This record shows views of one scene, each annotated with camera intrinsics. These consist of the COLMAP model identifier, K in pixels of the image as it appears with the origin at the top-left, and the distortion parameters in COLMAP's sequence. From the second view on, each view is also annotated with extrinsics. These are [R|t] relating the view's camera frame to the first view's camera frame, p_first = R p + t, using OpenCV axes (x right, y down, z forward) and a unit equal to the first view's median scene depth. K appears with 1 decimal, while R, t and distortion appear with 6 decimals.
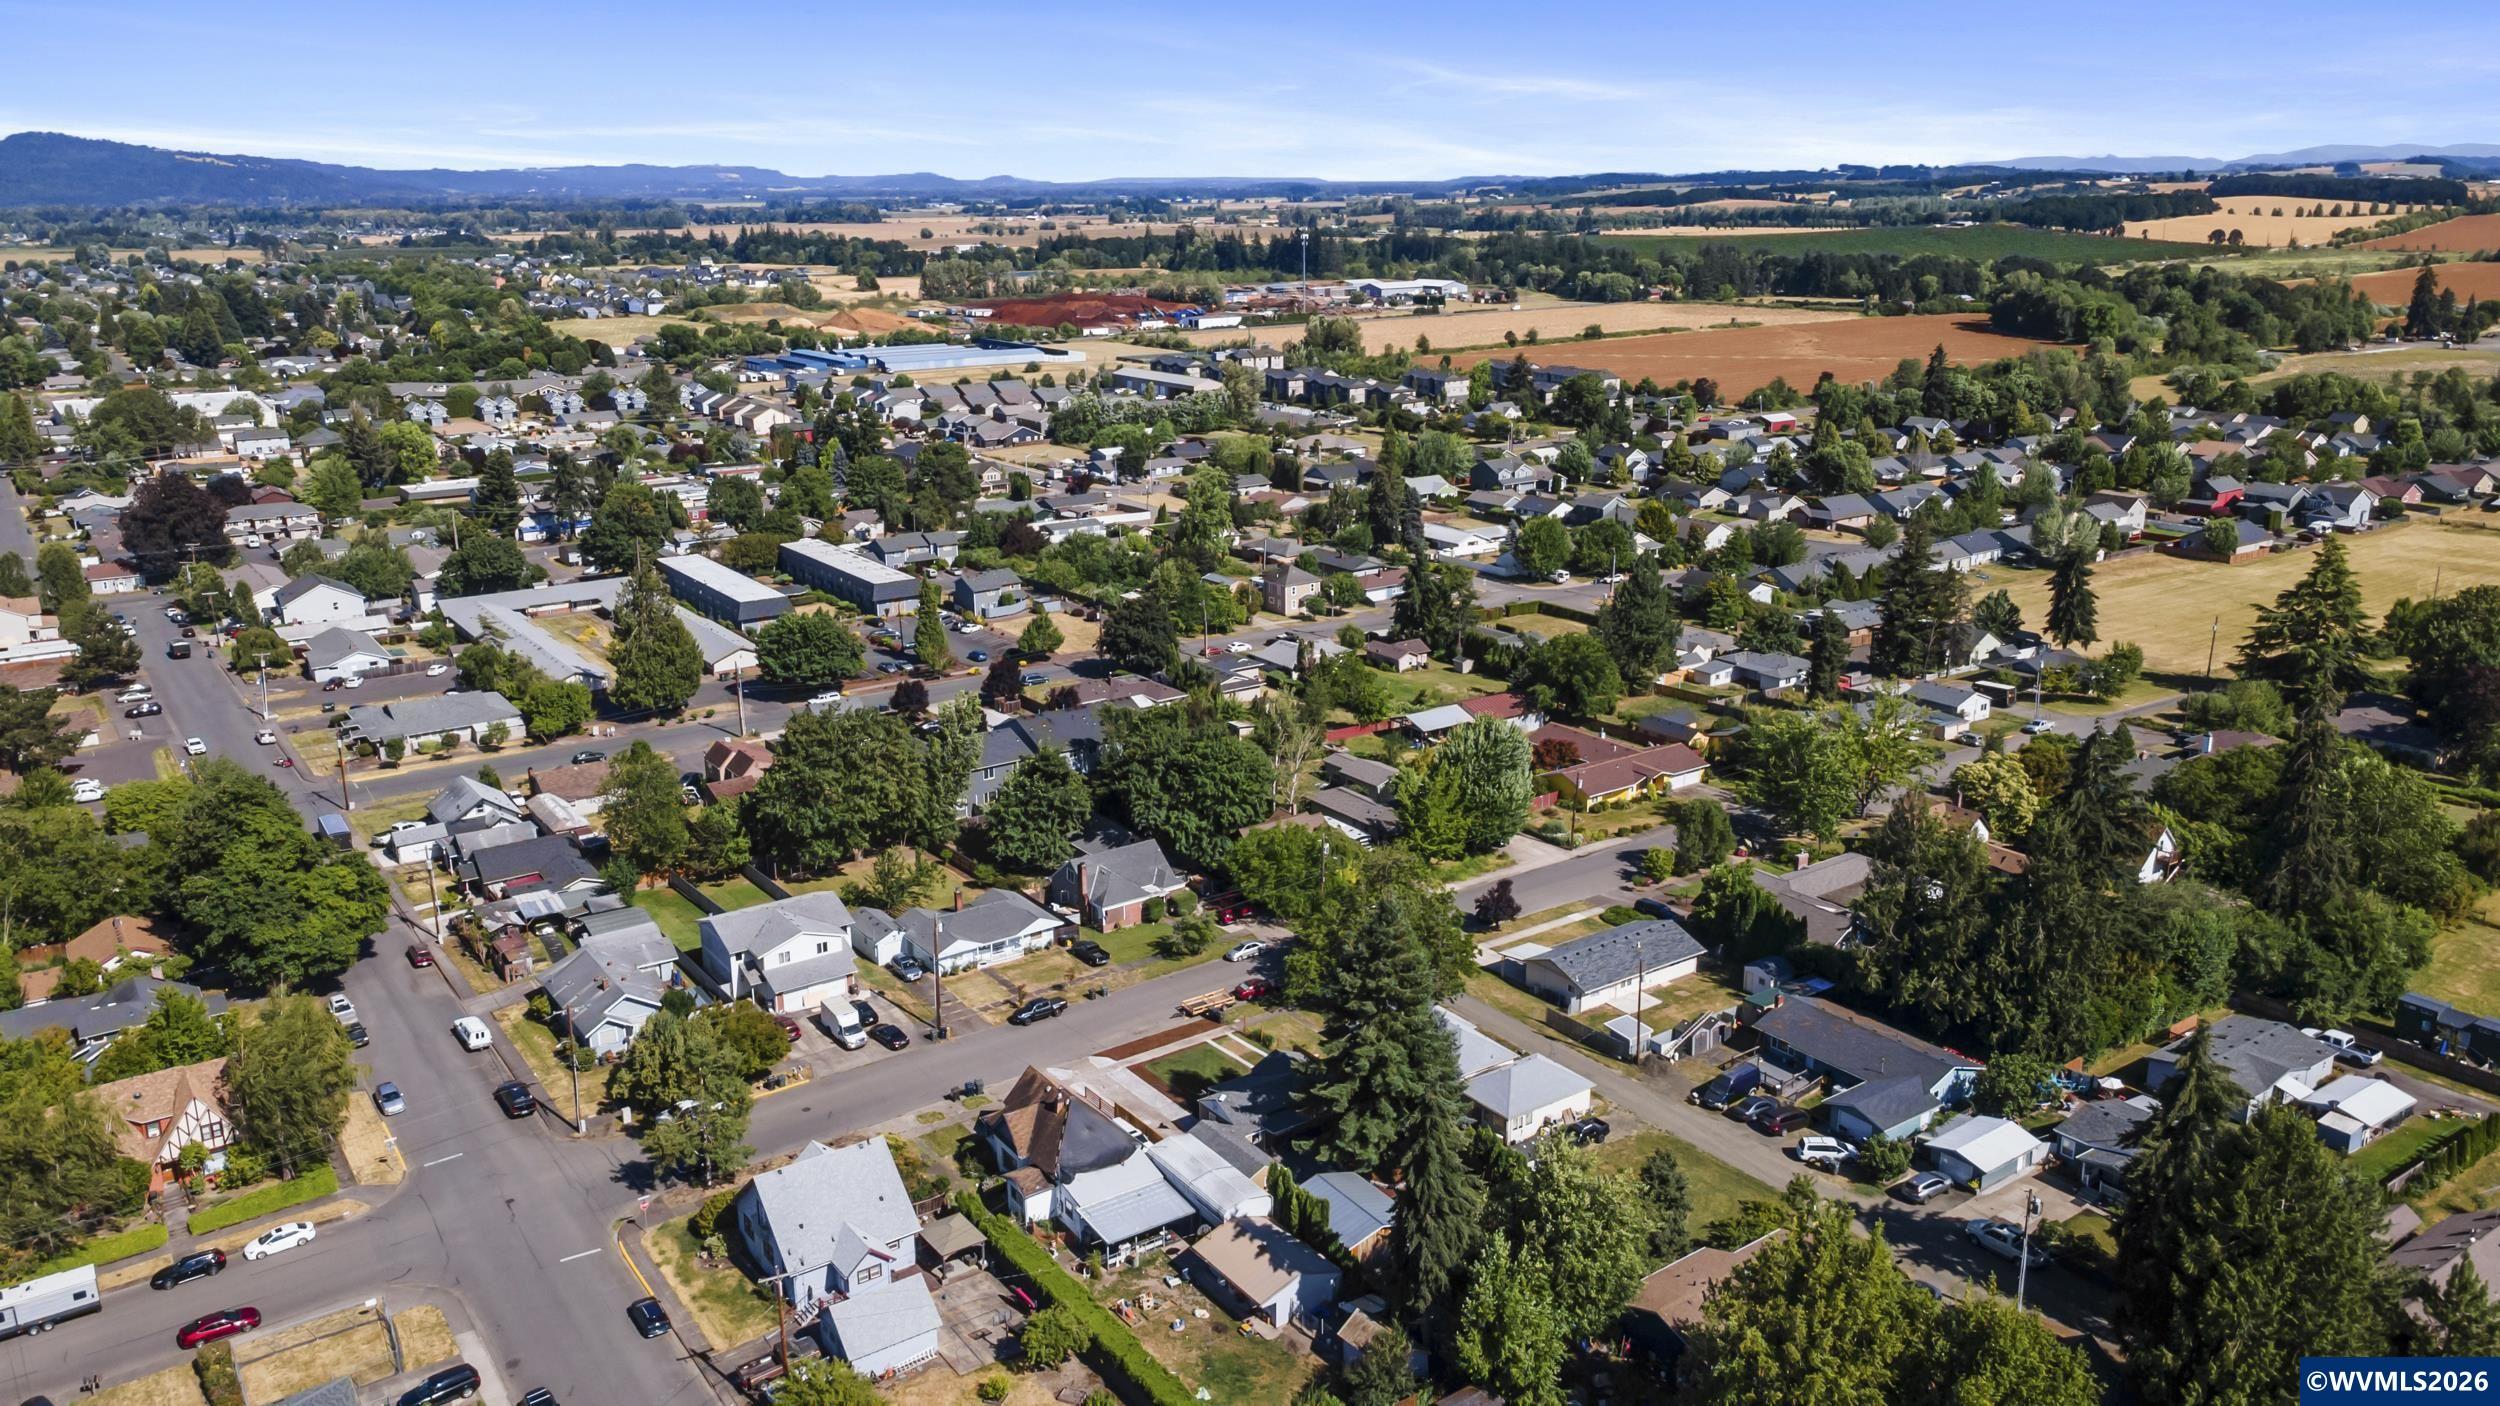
lens RADIAL K [[1815.9, 0, 1244.4], [0, 1815.9, 685.5], [0, 0, 1]] dist [0.024434, 0.040200]
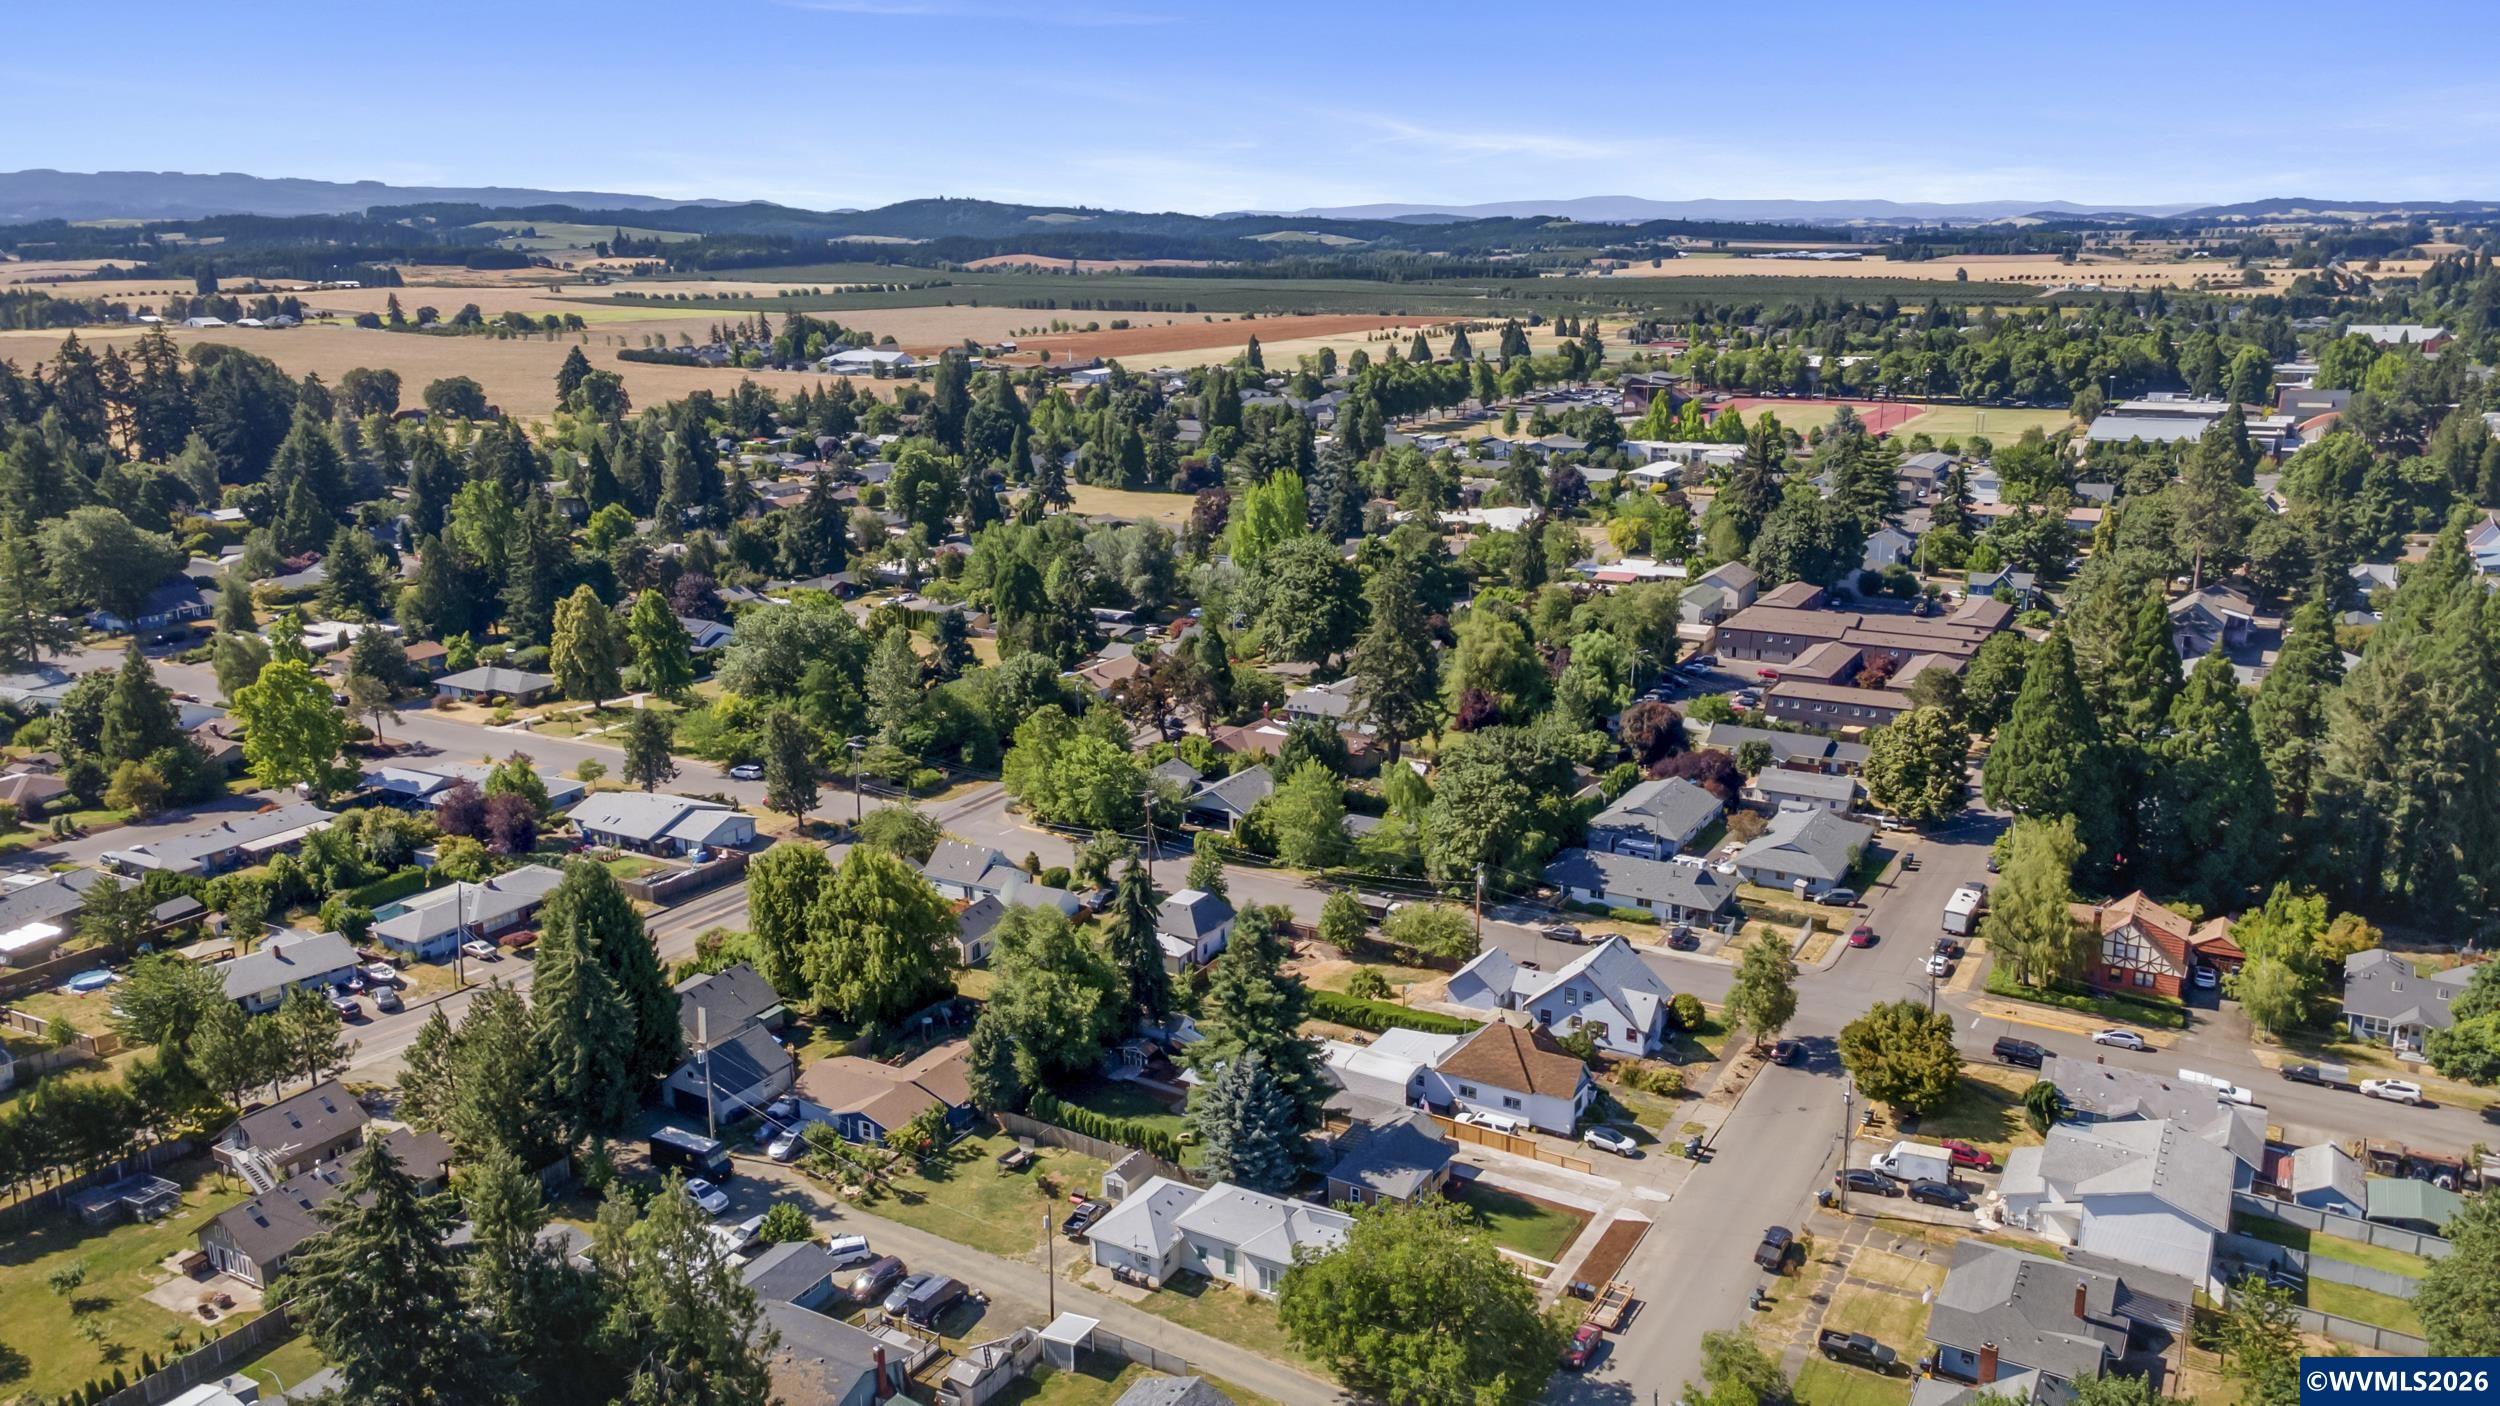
lens RADIAL K [[1817.9, 0, 1238.7], [0, 1817.9, 709.6], [0, 0, 1]] dist [-0.034098, 0.118440]
pose [[-0.909640, 0.141365, -0.390603, 0.374560], [-0.076497, 0.867223, 0.492008, -0.398151], [0.408292, 0.477430, -0.778047, 1.406763]]
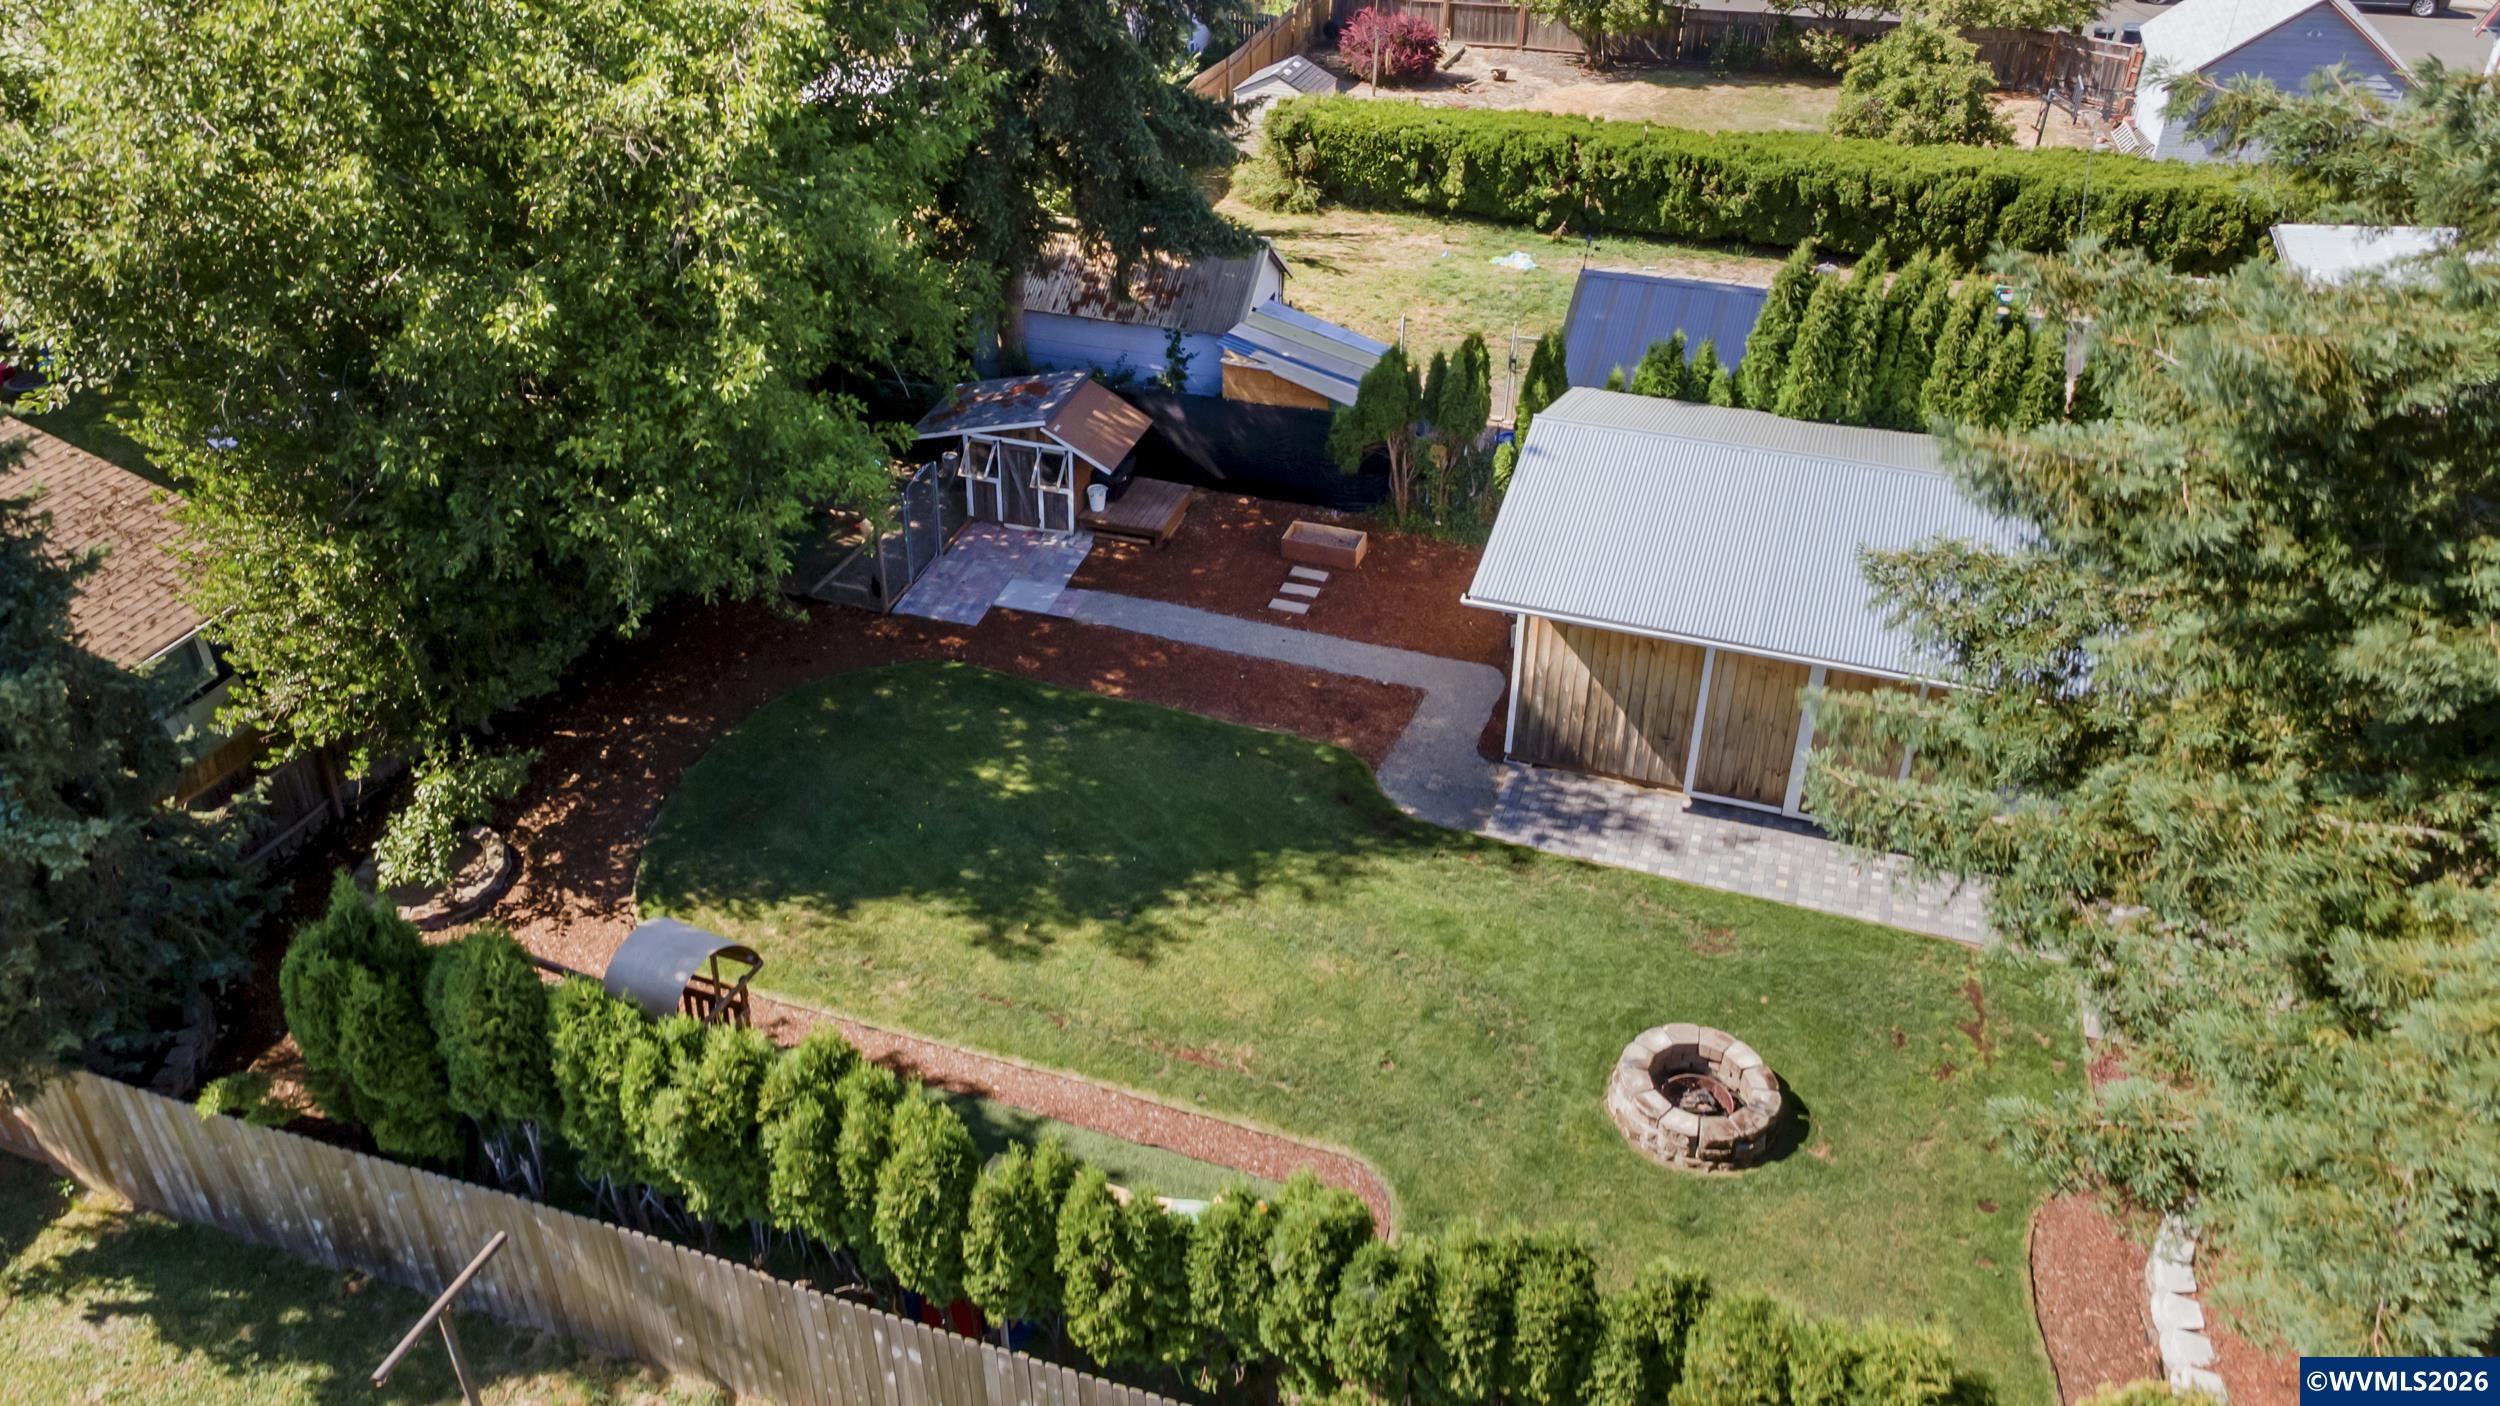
lens RADIAL K [[1815.9, 0, 1244.4], [0, 1815.9, 685.5], [0, 0, 1]] dist [0.024434, 0.040200]
pose [[-0.790479, 0.345518, -0.505727, 0.147458], [-0.155114, 0.685843, 0.711027, 0.136969], [0.592522, 0.640498, -0.488549, 0.821339]]
